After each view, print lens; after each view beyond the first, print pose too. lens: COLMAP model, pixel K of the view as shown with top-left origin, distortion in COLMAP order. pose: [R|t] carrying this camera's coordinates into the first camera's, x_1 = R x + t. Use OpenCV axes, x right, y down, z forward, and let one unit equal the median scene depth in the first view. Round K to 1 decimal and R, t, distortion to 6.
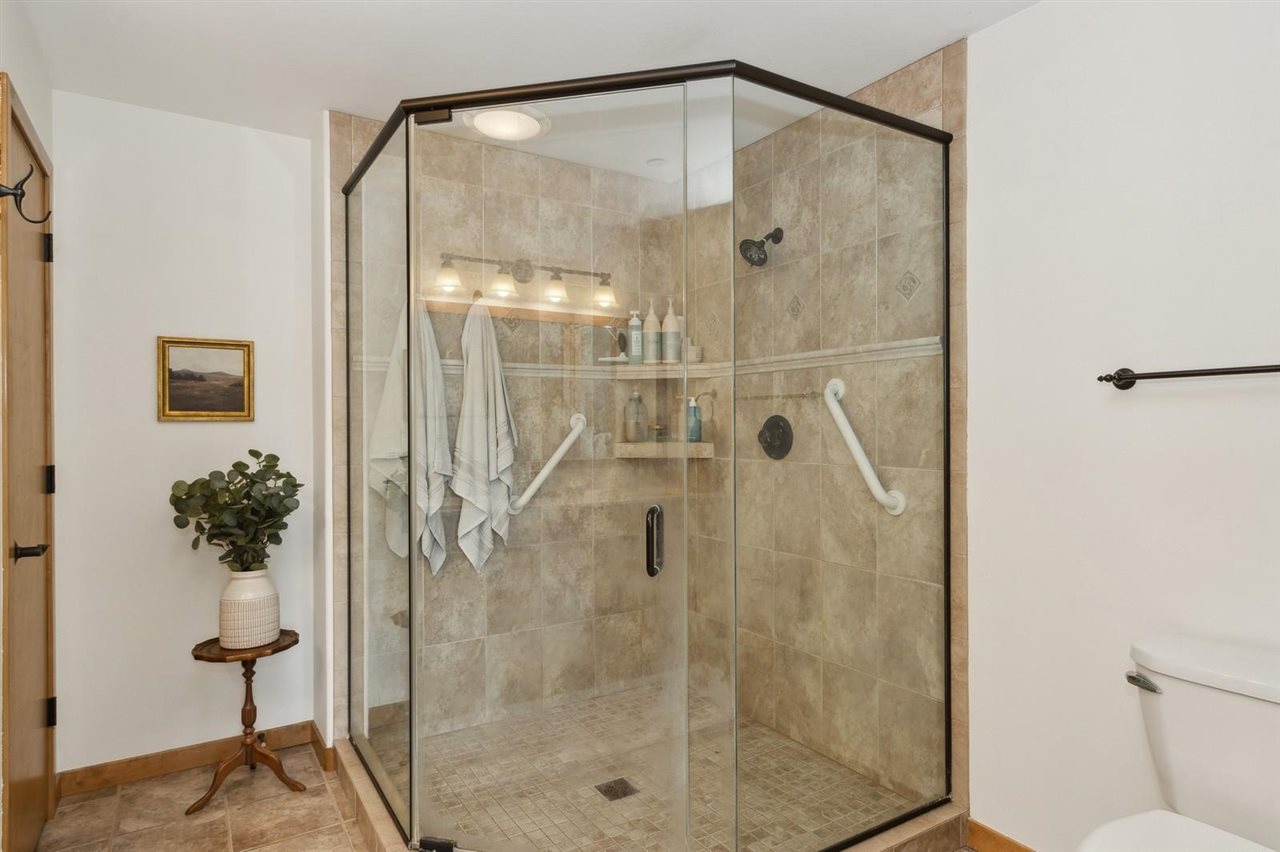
lens RADIAL K [[716.7, 0, 645.1], [0, 716.7, 427.1], [0, 0, 1]] dist [0.001642, -0.000513]
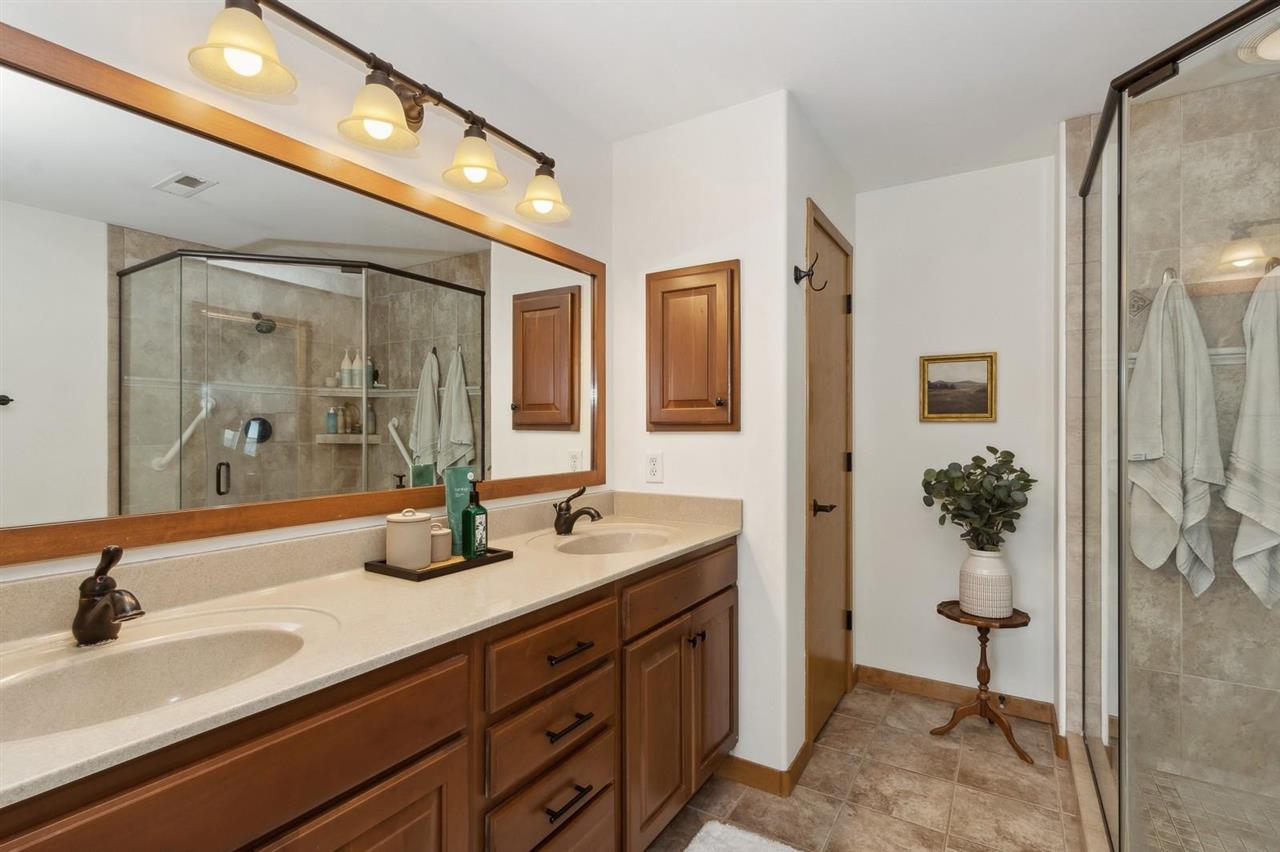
lens RADIAL K [[596.8, 0, 629.4], [0, 596.8, 428.1], [0, 0, 1]] dist [-0.000707, 0.000018]
pose [[0.419585, 0.005048, -0.907702, 0.079761], [-0.003671, 0.999986, 0.003864, 0.000593], [0.907709, 0.001711, 0.419598, 0.070443]]
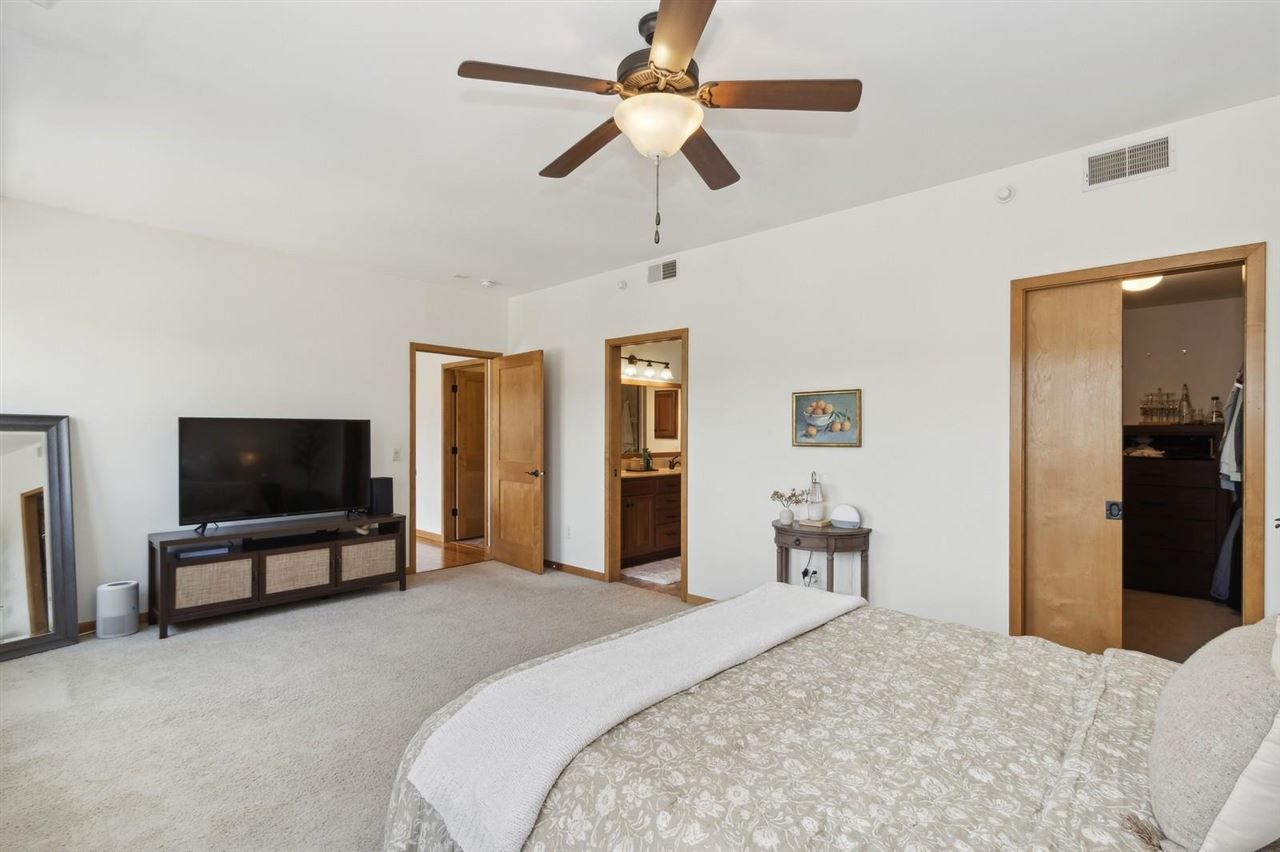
lens RADIAL K [[596.8, 0, 629.4], [0, 596.8, 428.1], [0, 0, 1]] dist [-0.000707, 0.000018]
pose [[0.246967, -0.002292, -0.969021, 1.839616], [-0.001445, 0.999995, -0.002734, -0.032224], [0.969023, 0.002076, 0.246963, -0.510801]]
